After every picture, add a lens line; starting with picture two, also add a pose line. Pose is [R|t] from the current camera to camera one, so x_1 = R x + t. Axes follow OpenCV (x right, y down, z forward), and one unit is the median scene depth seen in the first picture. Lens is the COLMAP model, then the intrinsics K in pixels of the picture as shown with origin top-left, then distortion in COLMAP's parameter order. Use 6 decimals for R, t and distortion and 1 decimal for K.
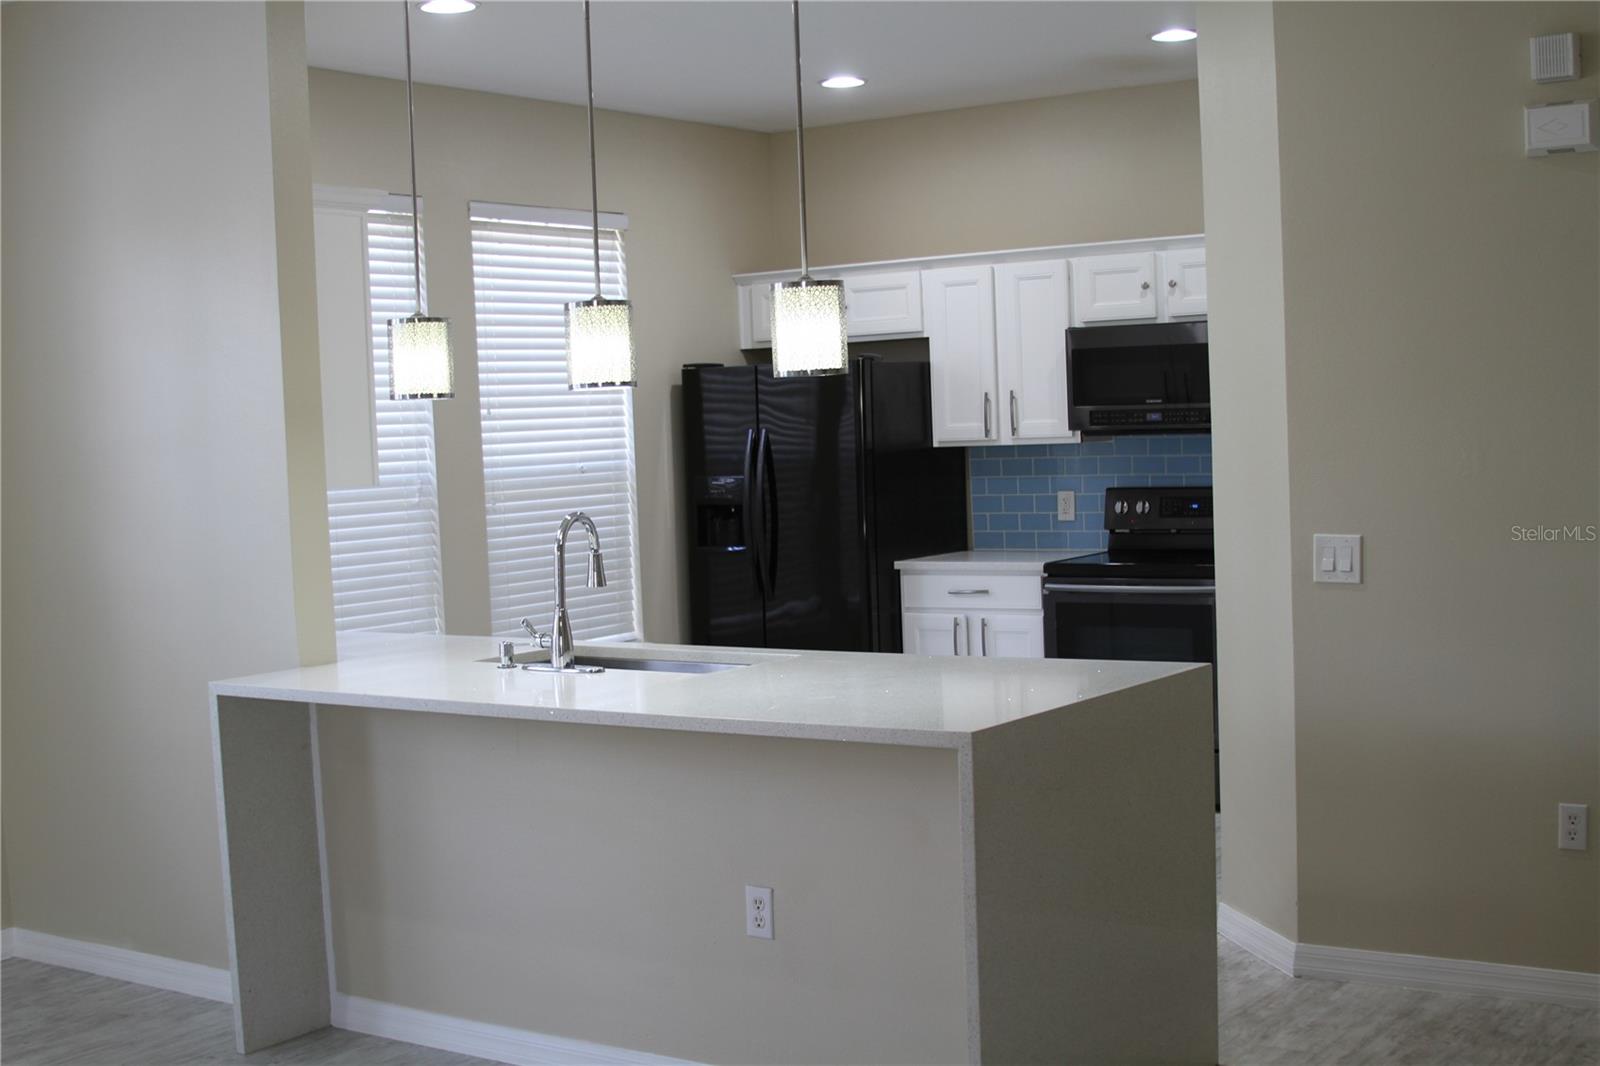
lens RADIAL K [[2042.7, 0, 800.0], [0, 2042.7, 533.0], [0, 0, 1]] dist [-0.089501, -0.013412]
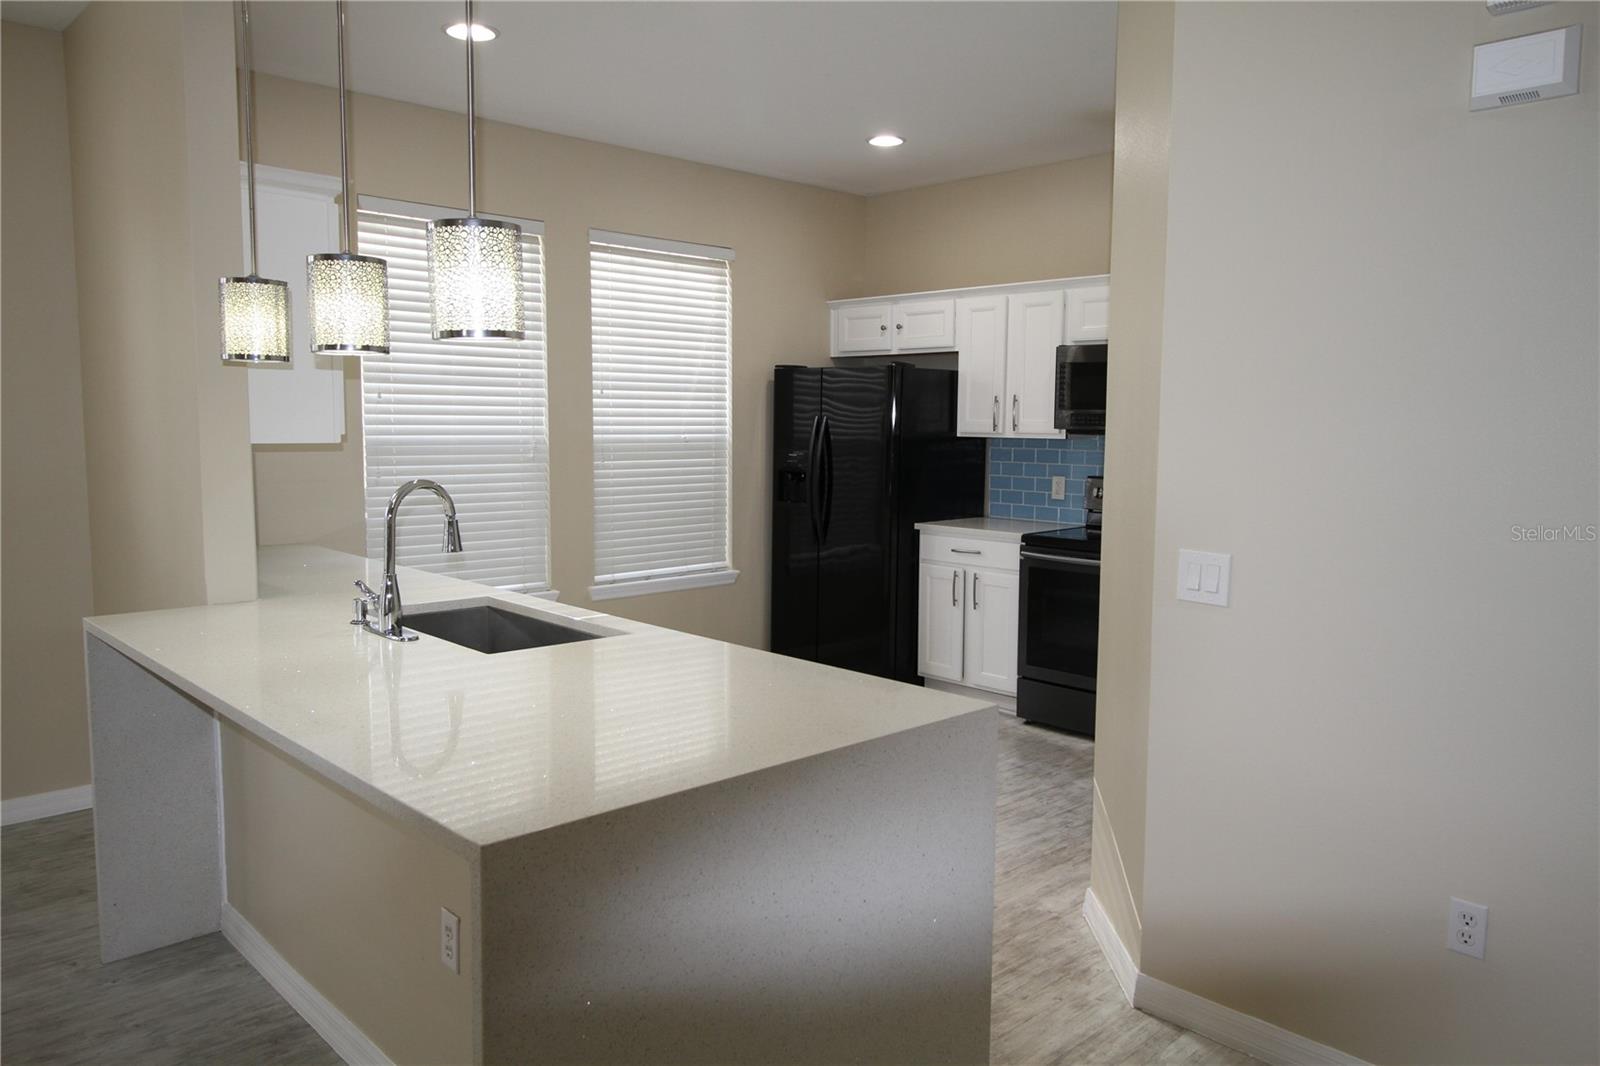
lens RADIAL K [[1121.9, 0, 800.0], [0, 1121.9, 533.0], [0, 0, 1]] dist [-0.006230, -0.002509]
pose [[0.979280, 0.068927, -0.190420, 0.111680], [-0.059234, 0.996664, 0.056139, -0.015586], [0.193654, -0.043697, 0.980096, 0.286879]]
